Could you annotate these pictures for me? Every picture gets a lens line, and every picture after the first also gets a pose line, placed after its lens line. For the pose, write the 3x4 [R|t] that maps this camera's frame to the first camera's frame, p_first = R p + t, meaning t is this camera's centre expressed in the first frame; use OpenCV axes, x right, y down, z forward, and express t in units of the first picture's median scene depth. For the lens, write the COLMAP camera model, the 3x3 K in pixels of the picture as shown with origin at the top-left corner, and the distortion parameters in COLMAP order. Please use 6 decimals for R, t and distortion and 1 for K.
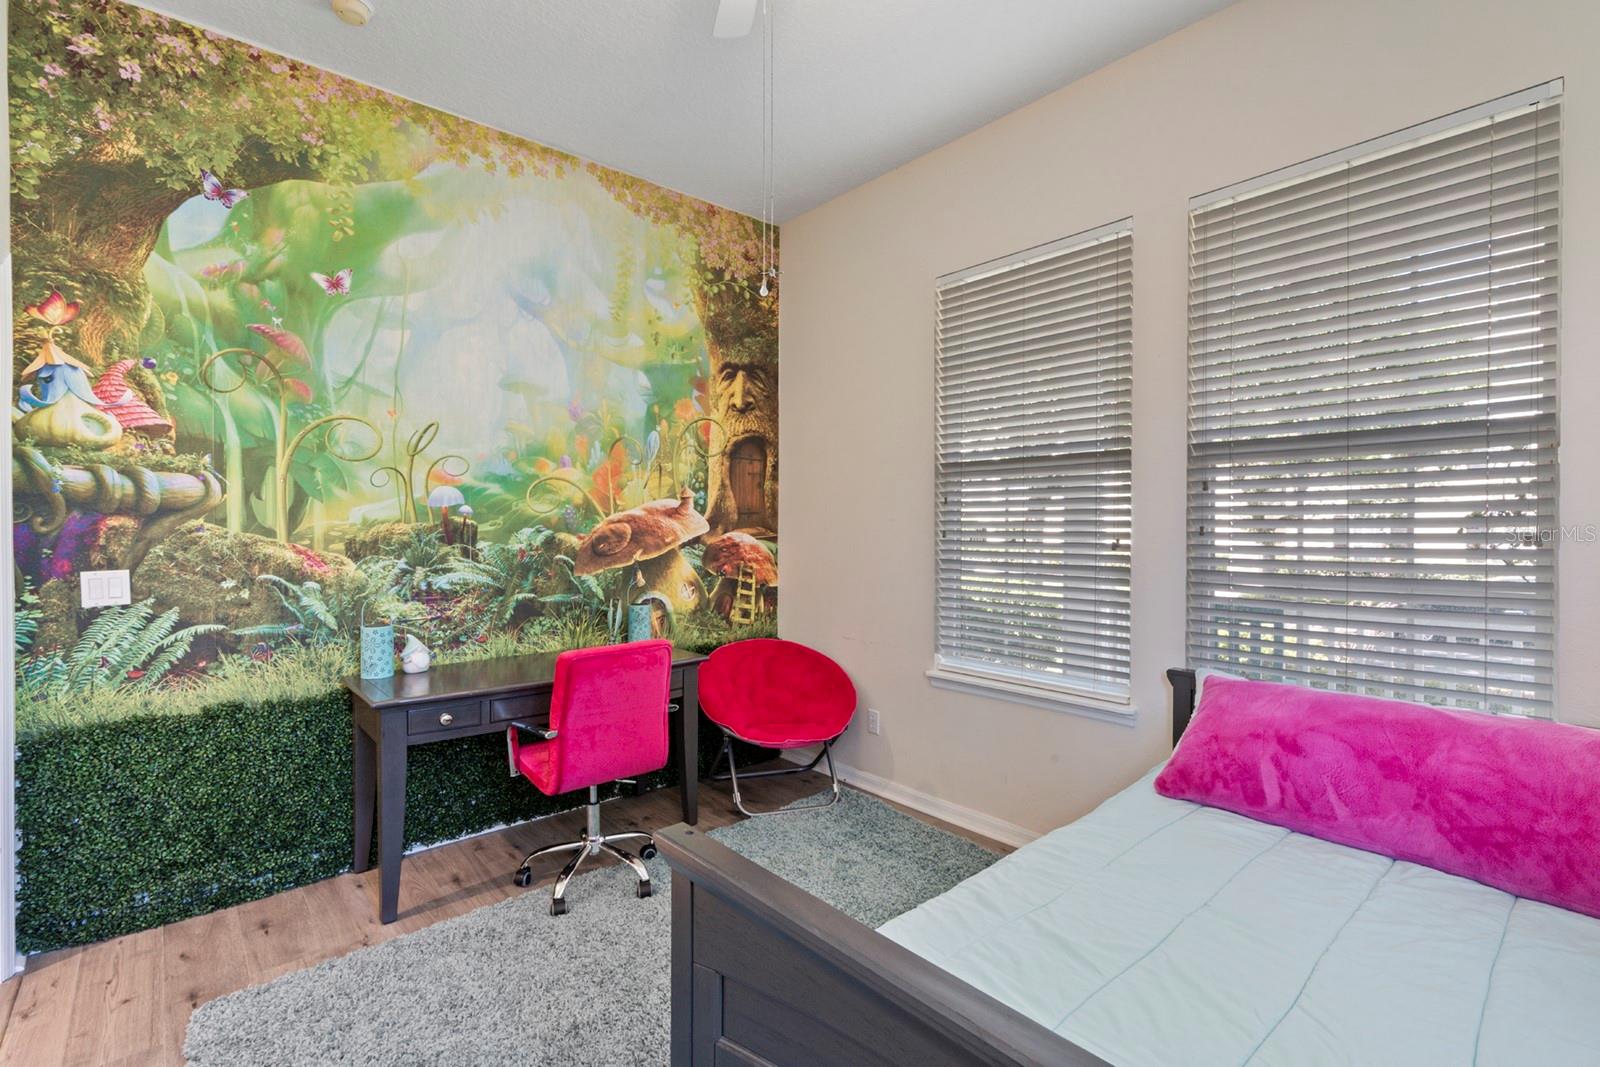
lens RADIAL K [[734.4, 0, 797.6], [0, 734.4, 532.1], [0, 0, 1]] dist [-0.002673, 0.003729]
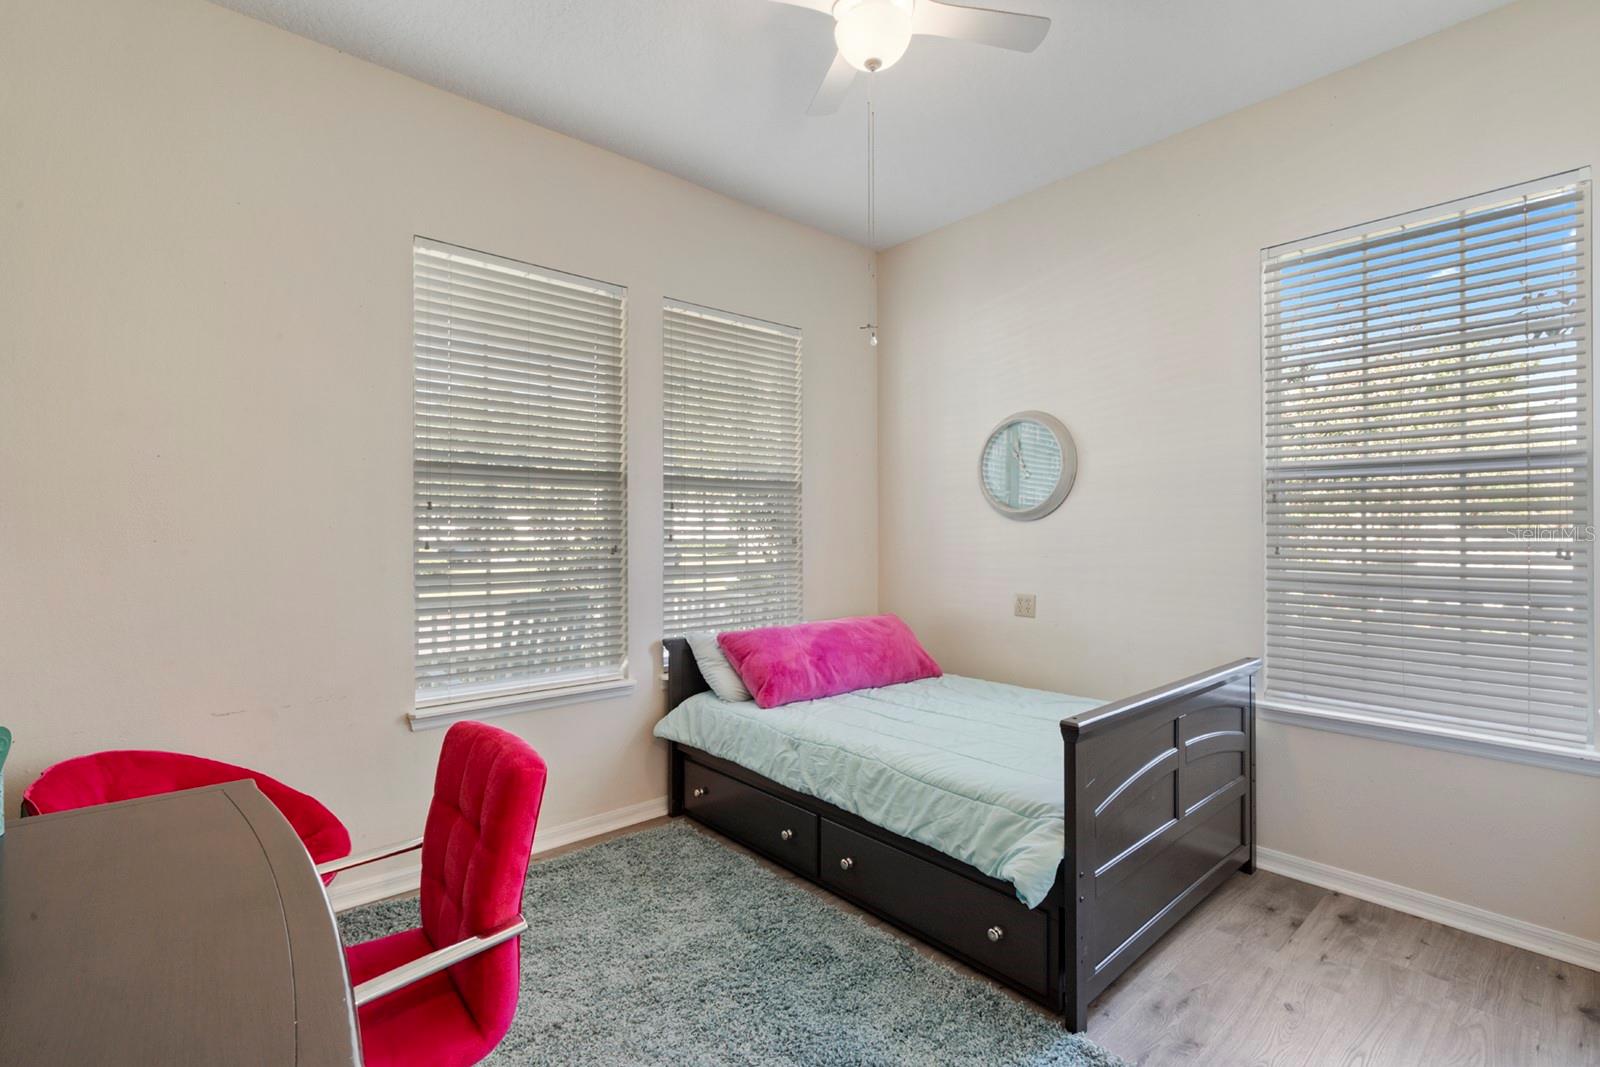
lens RADIAL K [[734.4, 0, 798.6], [0, 734.4, 533.8], [0, 0, 1]] dist [-0.002673, 0.003729]
pose [[-0.025476, 0.001785, 0.999674, -0.846075], [0.006703, 0.999976, -0.001614, -0.006381], [-0.999653, 0.006659, -0.025488, 0.793362]]
